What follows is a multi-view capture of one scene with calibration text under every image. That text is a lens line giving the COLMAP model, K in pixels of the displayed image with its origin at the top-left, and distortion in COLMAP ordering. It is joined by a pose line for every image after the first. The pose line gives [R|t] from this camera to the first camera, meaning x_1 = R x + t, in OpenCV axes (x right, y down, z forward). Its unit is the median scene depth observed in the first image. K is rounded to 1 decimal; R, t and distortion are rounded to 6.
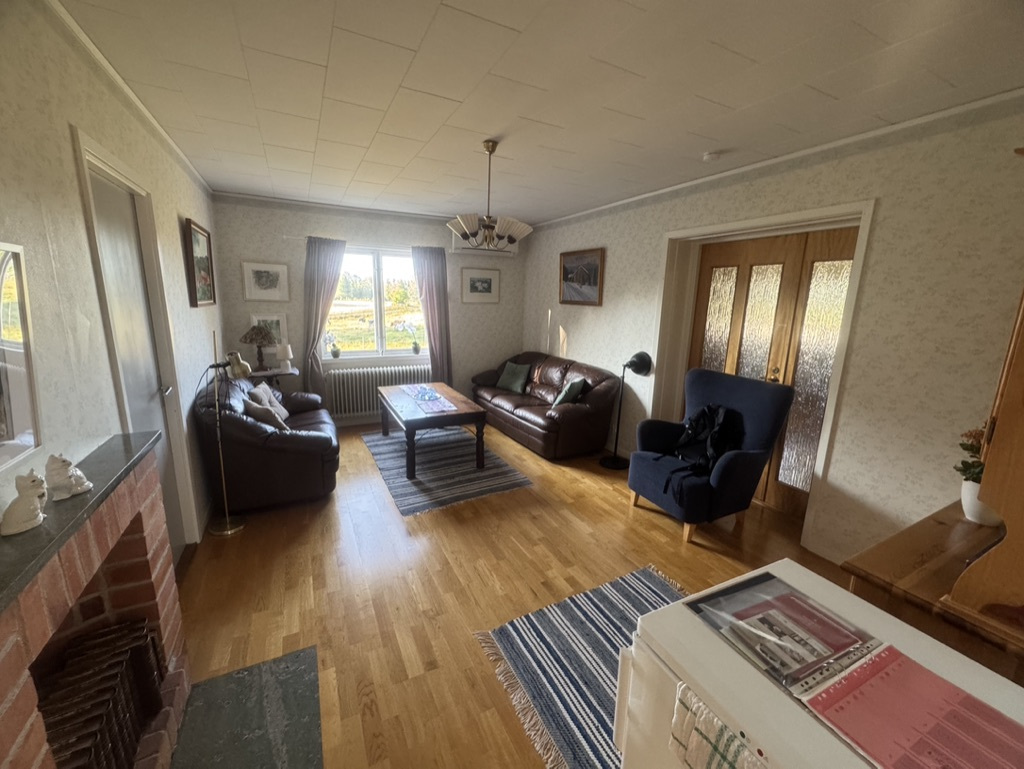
lens RADIAL K [[409.1, 0, 512.5], [0, 409.1, 379.1], [0, 0, 1]] dist [0.000743, -0.000065]
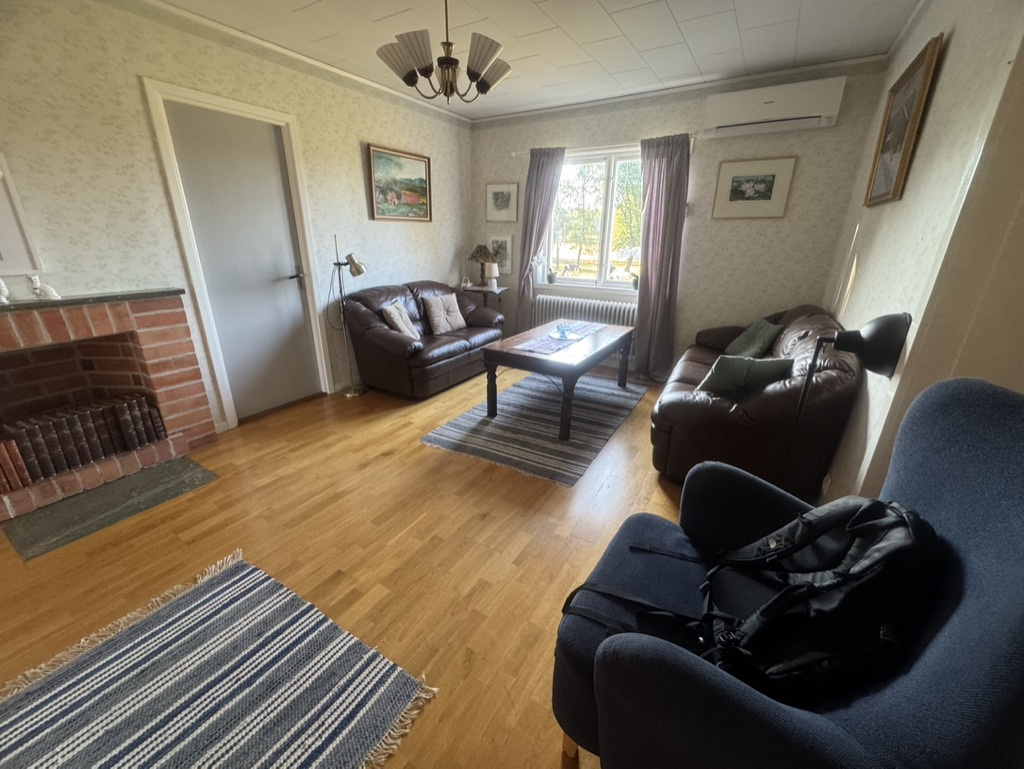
lens RADIAL K [[409.1, 0, 512.1], [0, 409.1, 382.1], [0, 0, 1]] dist [0.000743, -0.000065]
pose [[0.514469, 0.275237, -0.812136, 0.461124], [-0.165627, 0.961149, 0.220817, -0.033343], [0.841361, 0.020908, 0.540069, 0.524344]]
